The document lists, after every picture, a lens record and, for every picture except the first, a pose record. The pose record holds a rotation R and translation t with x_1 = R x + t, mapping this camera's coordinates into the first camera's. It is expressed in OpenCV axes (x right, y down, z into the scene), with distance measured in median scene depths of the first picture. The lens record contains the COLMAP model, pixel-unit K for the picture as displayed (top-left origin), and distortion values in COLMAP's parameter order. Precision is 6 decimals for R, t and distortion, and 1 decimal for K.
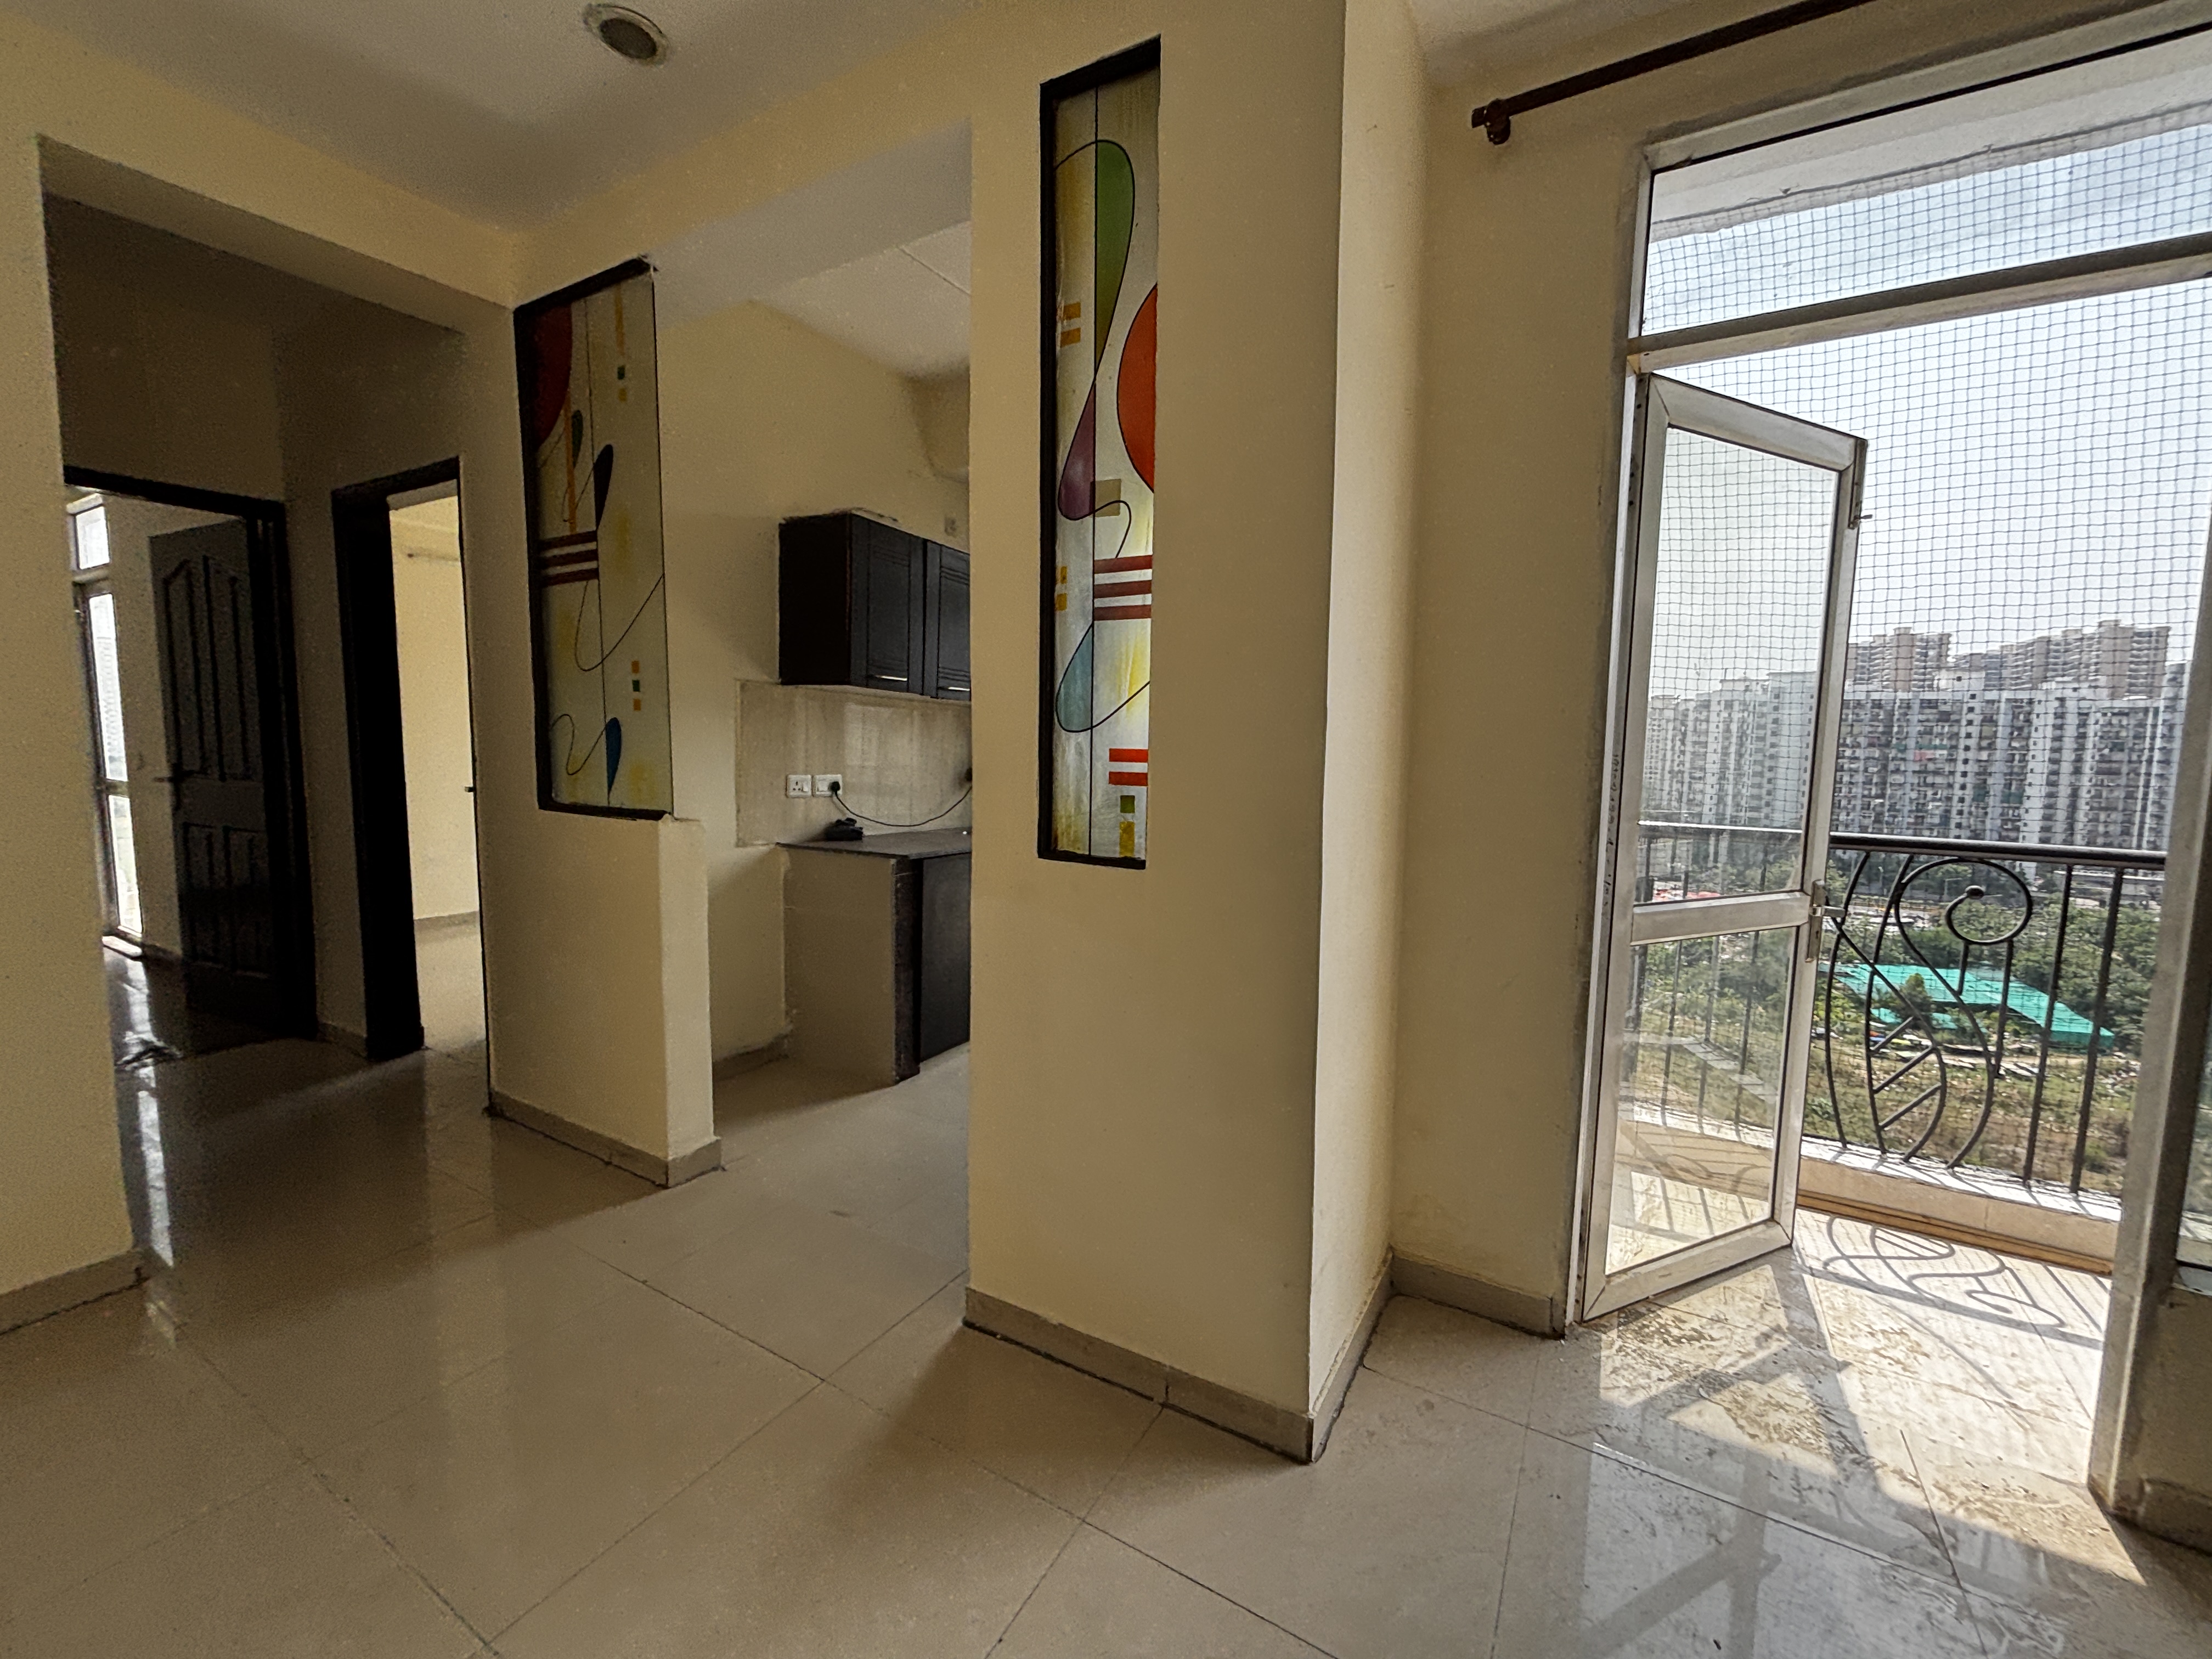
lens RADIAL K [[899.3, 0, 1099.6], [0, 899.3, 818.8], [0, 0, 1]] dist [0.005572, -0.000956]
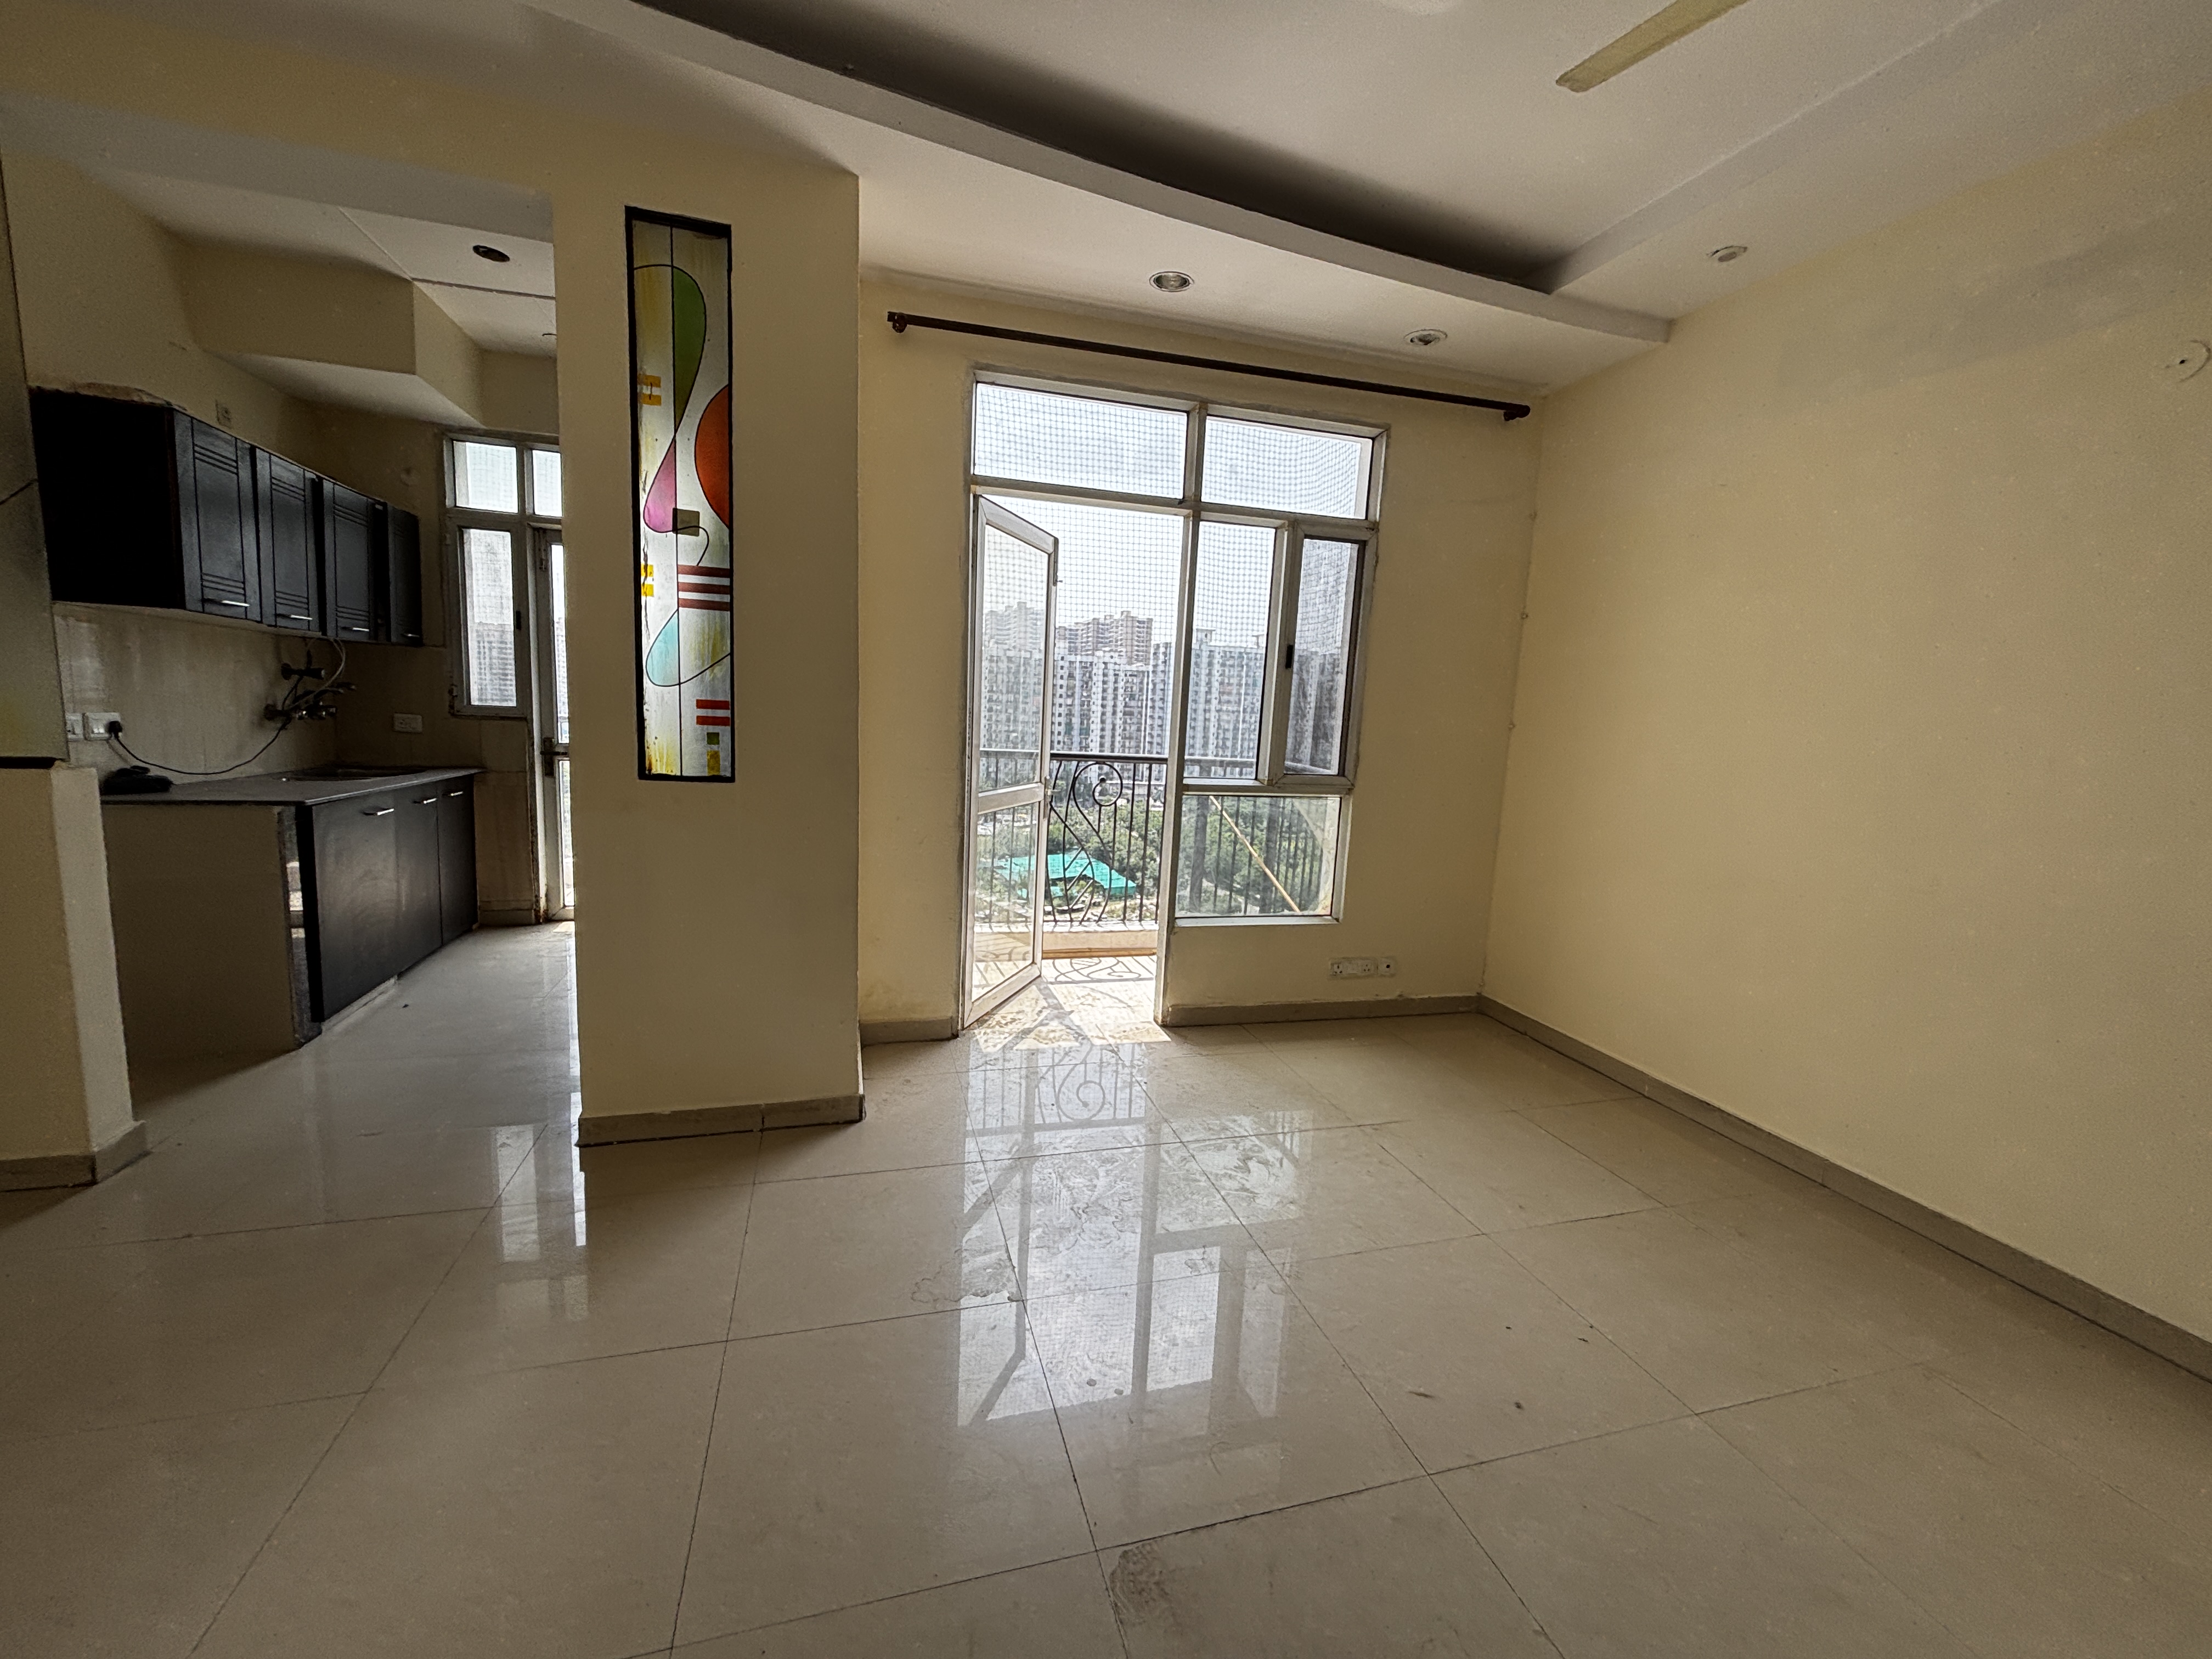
lens RADIAL K [[899.3, 0, 1099.4], [0, 899.3, 815.4], [0, 0, 1]] dist [0.005572, -0.000956]
pose [[0.691196, -0.075848, 0.718676, -0.388208], [0.028861, 0.996581, 0.077420, 0.007714], [-0.722091, -0.032770, 0.691021, -0.300721]]
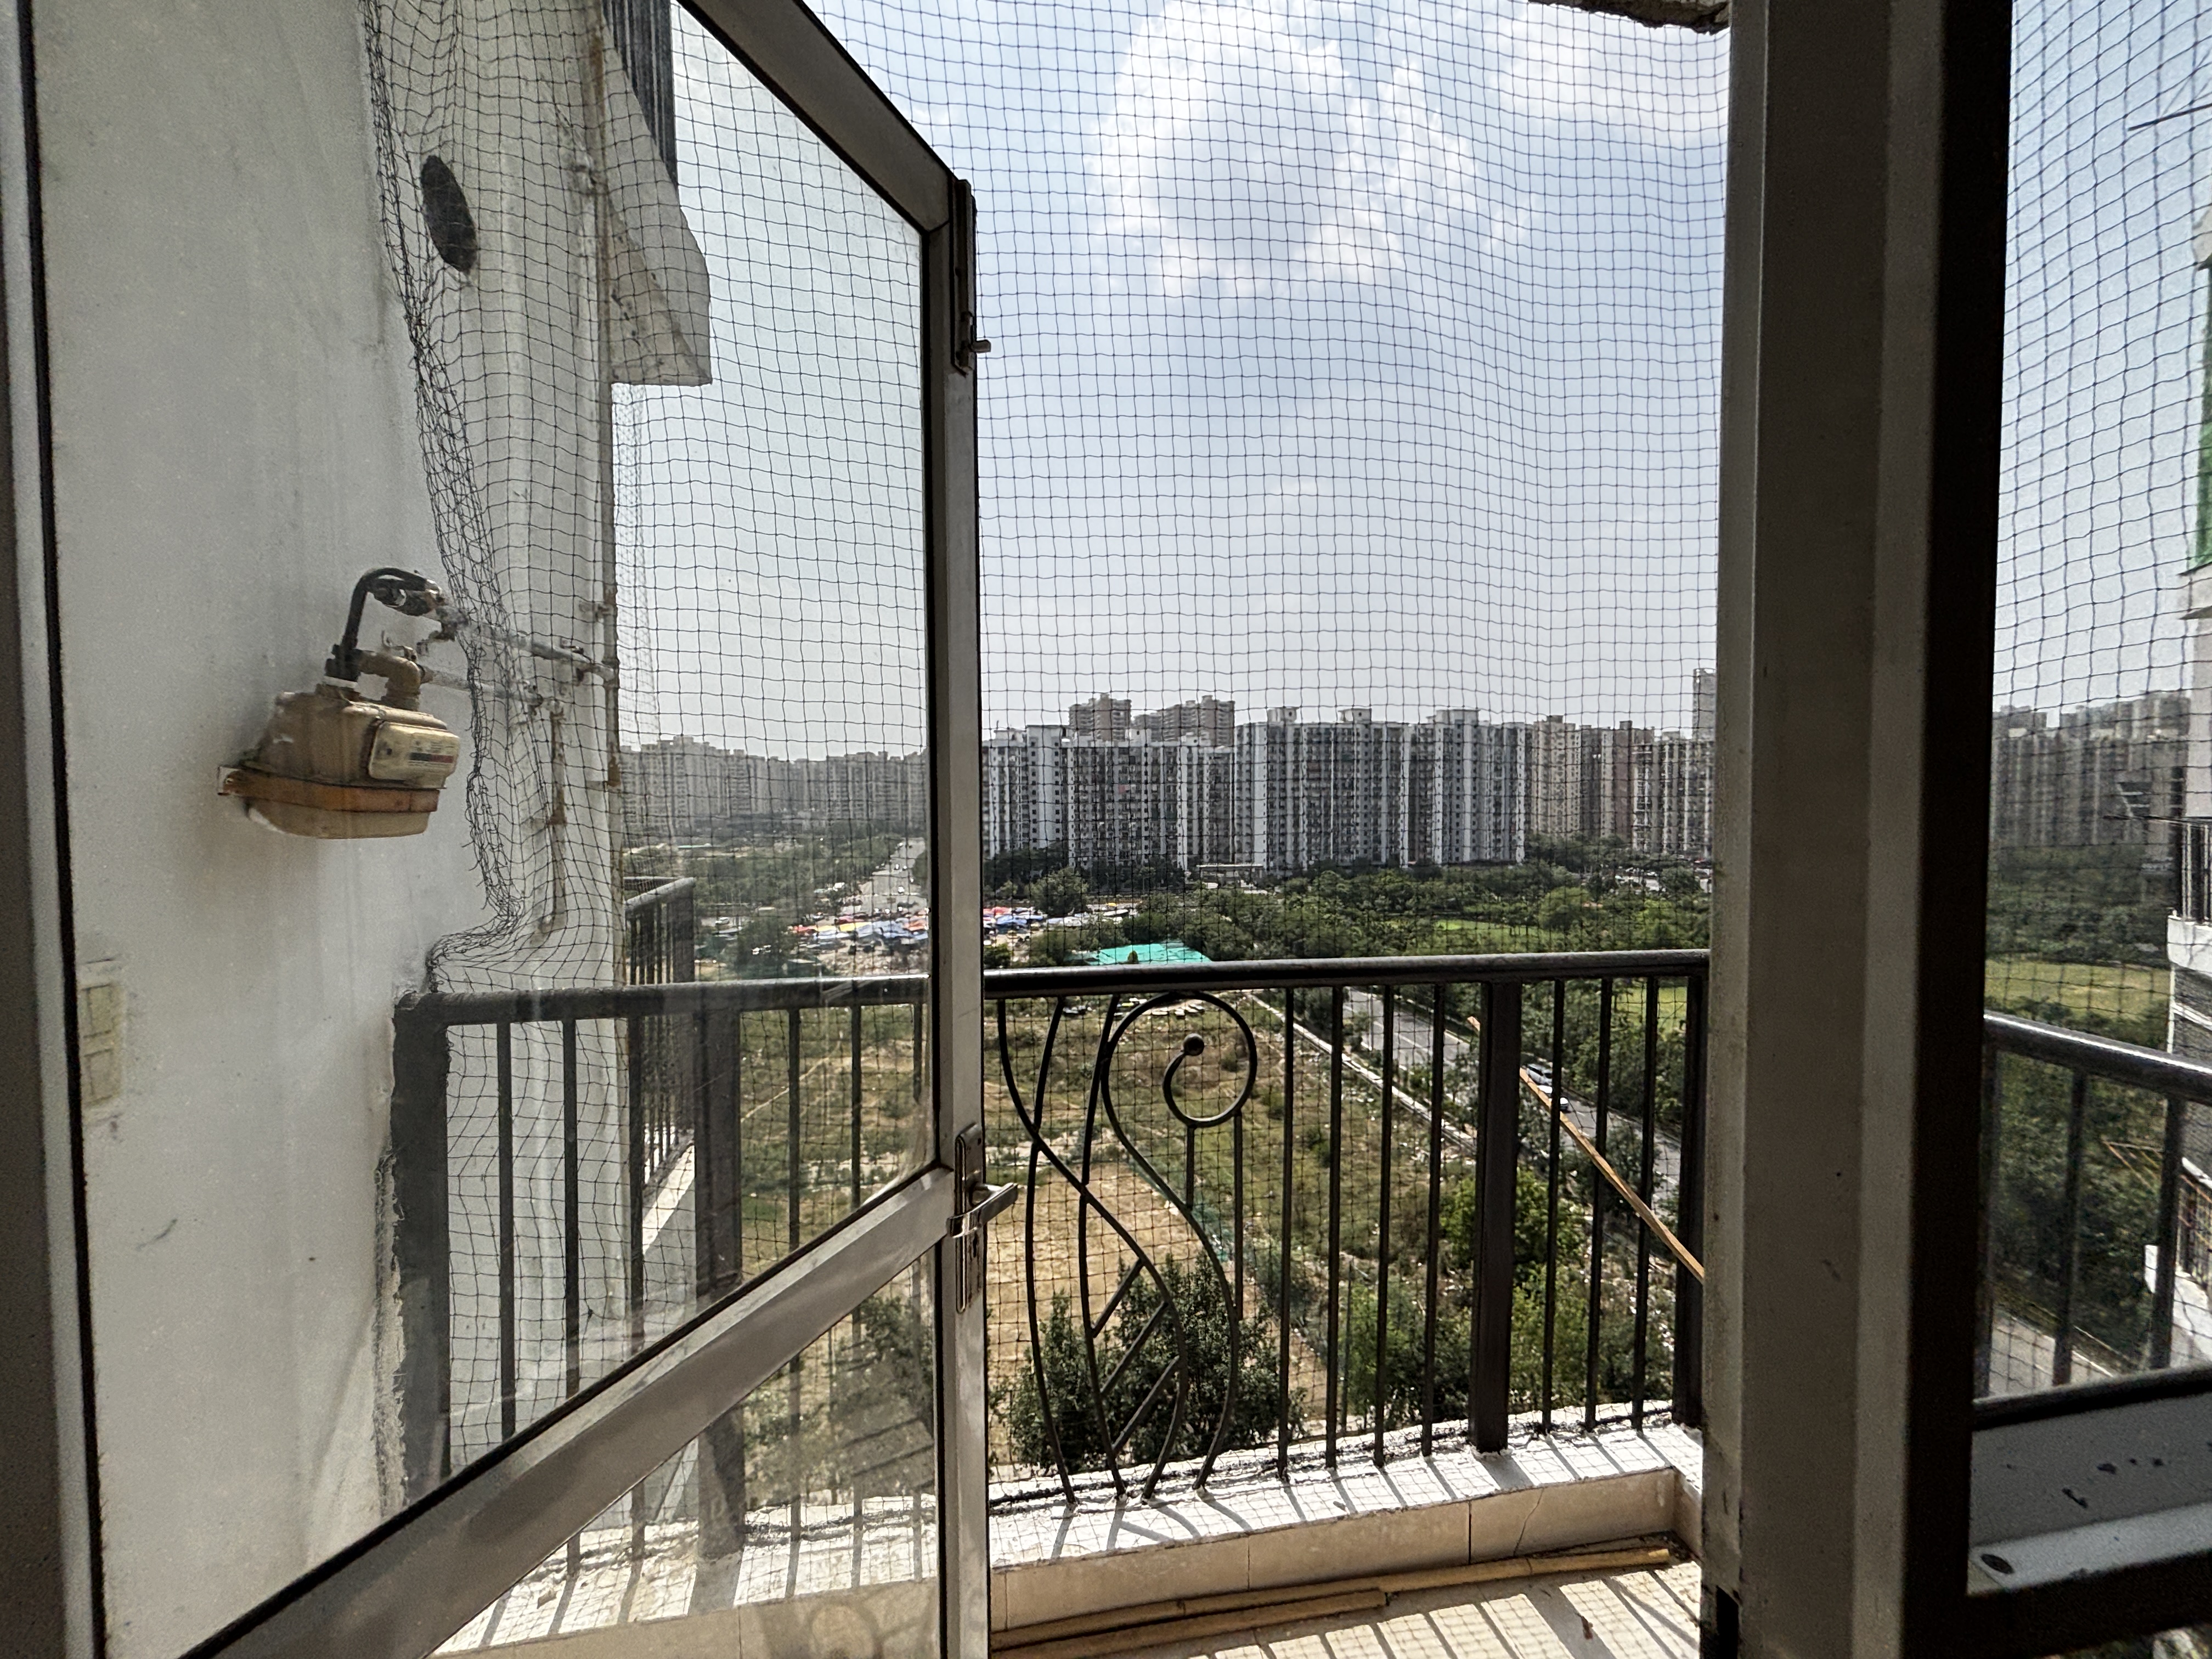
lens RADIAL K [[899.3, 0, 1099.7], [0, 899.3, 815.3], [0, 0, 1]] dist [0.005572, -0.000956]
pose [[0.756481, -0.043344, 0.652577, 0.475459], [0.077245, 0.996739, -0.023340, -0.064026], [-0.649437, 0.068065, 0.757363, 0.512503]]
